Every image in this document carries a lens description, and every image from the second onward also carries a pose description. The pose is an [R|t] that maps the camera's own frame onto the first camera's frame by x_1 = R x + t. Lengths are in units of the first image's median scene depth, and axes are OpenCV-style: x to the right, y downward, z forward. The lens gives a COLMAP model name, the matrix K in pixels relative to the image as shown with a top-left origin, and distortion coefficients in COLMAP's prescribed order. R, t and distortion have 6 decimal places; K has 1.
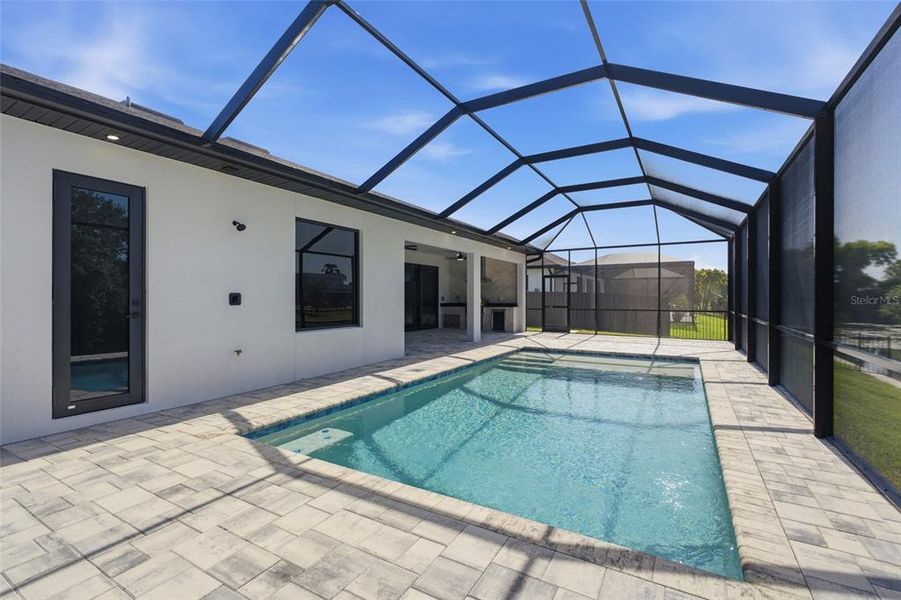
lens RADIAL K [[406.6, 0, 452.7], [0, 406.6, 295.4], [0, 0, 1]] dist [-0.003514, 0.001703]
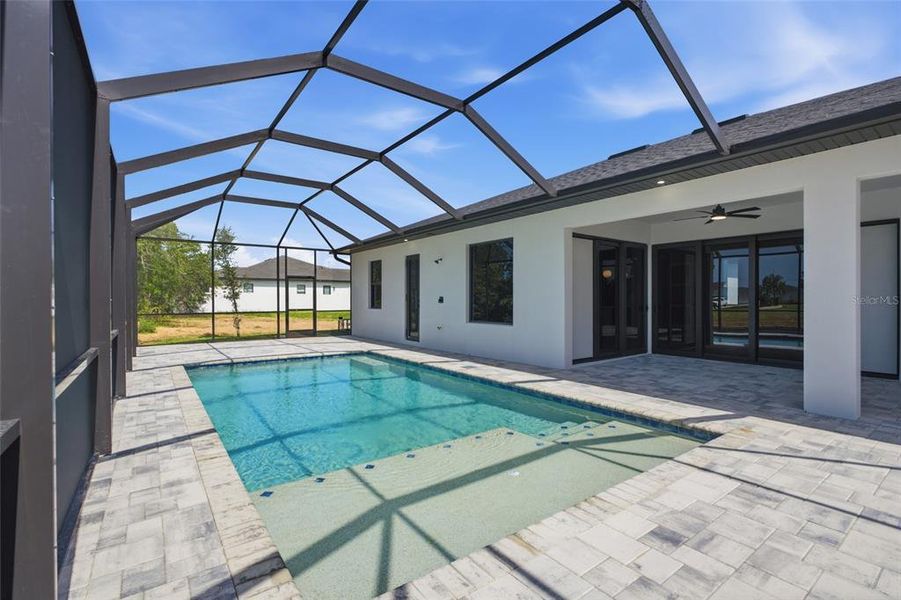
lens RADIAL K [[406.6, 0, 452.3], [0, 406.6, 306.7], [0, 0, 1]] dist [-0.003514, 0.001703]
pose [[-0.389606, 0.015141, -0.920857, 0.842125], [0.003673, 0.999882, 0.014886, 0.009768], [0.920974, 0.002417, -0.389616, 1.270253]]
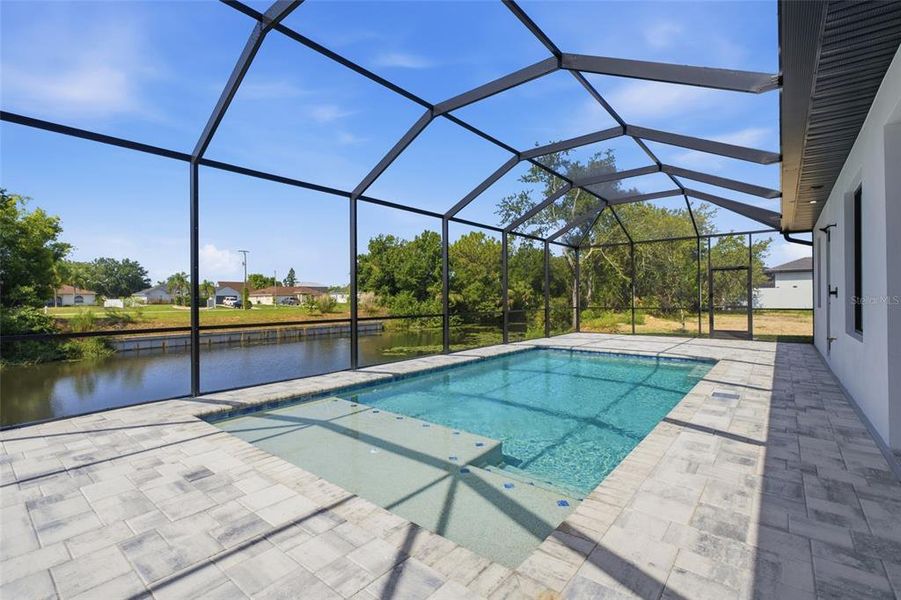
lens RADIAL K [[406.6, 0, 443.6], [0, 406.6, 303.7], [0, 0, 1]] dist [-0.003514, 0.001703]
pose [[-0.988708, 0.000440, 0.149852, 0.262375], [0.002074, 0.999940, 0.010746, 0.017955], [-0.149839, 0.010936, -0.988650, 1.618638]]
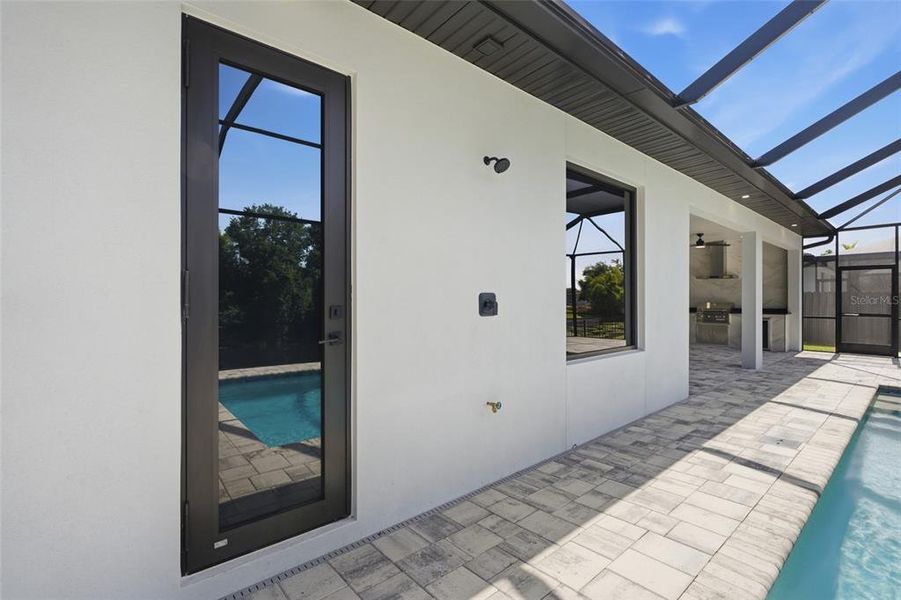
lens RADIAL K [[406.6, 0, 452.3], [0, 406.6, 298.0], [0, 0, 1]] dist [-0.003514, 0.001703]
pose [[0.944128, 0.002152, -0.329572, -0.289540], [-0.000964, 0.999992, 0.003769, -0.000751], [0.329578, -0.003241, 0.944123, 0.349017]]
